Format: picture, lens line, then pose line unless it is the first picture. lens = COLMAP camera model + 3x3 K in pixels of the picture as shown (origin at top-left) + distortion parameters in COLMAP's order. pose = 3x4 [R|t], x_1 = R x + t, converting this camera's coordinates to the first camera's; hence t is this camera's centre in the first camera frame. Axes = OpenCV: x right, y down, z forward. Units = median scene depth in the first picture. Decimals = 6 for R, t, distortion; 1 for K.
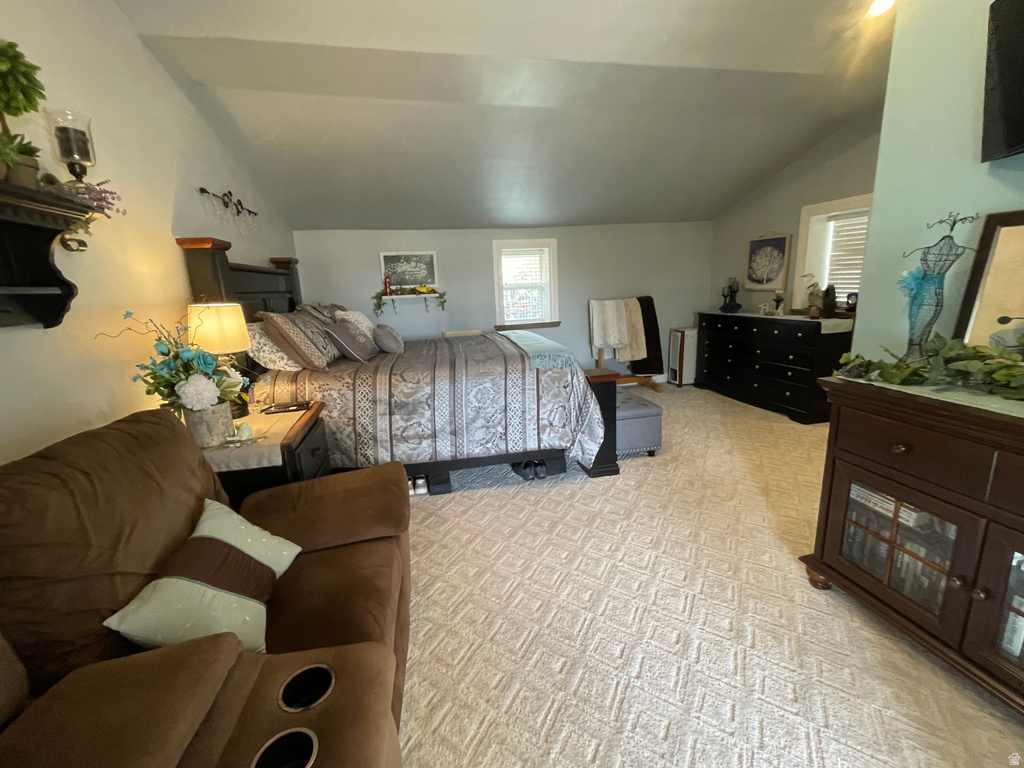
lens RADIAL K [[430.8, 0, 512.0], [0, 430.8, 379.7], [0, 0, 1]] dist [0.000745, -0.000243]
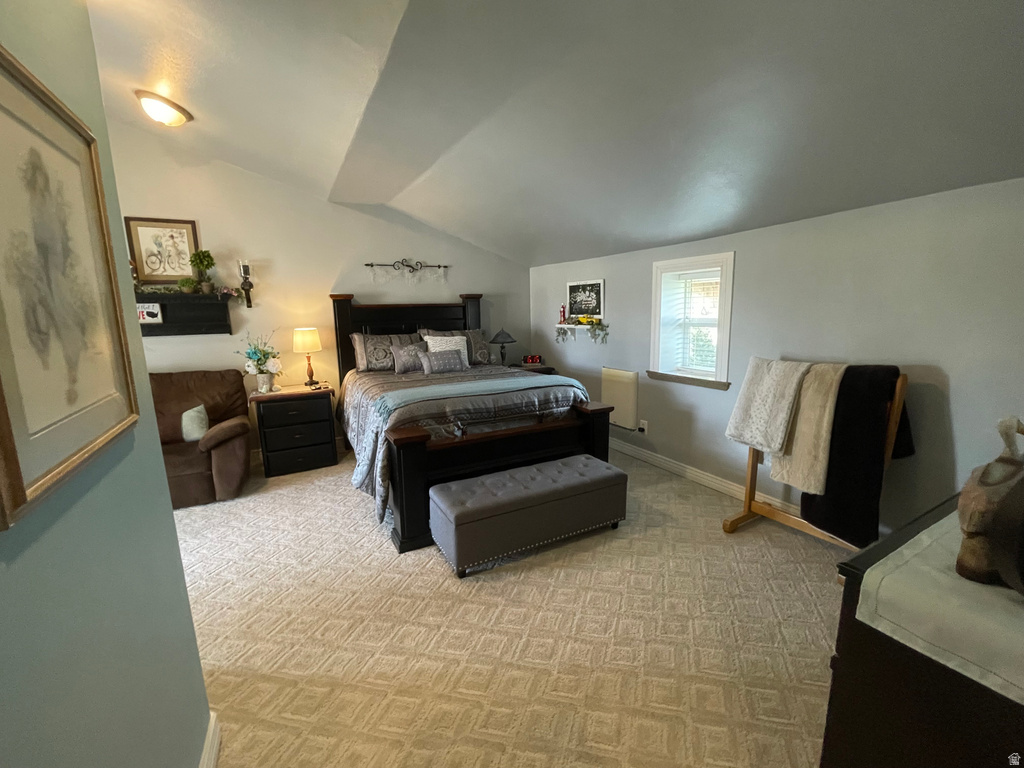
lens RADIAL K [[430.8, 0, 512.0], [0, 430.8, 379.7], [0, 0, 1]] dist [0.000745, -0.000243]
pose [[0.280079, 0.193075, -0.940361, 0.669964], [-0.200627, 0.969707, 0.139345, -0.180988], [0.938778, 0.149634, 0.310330, 0.567993]]
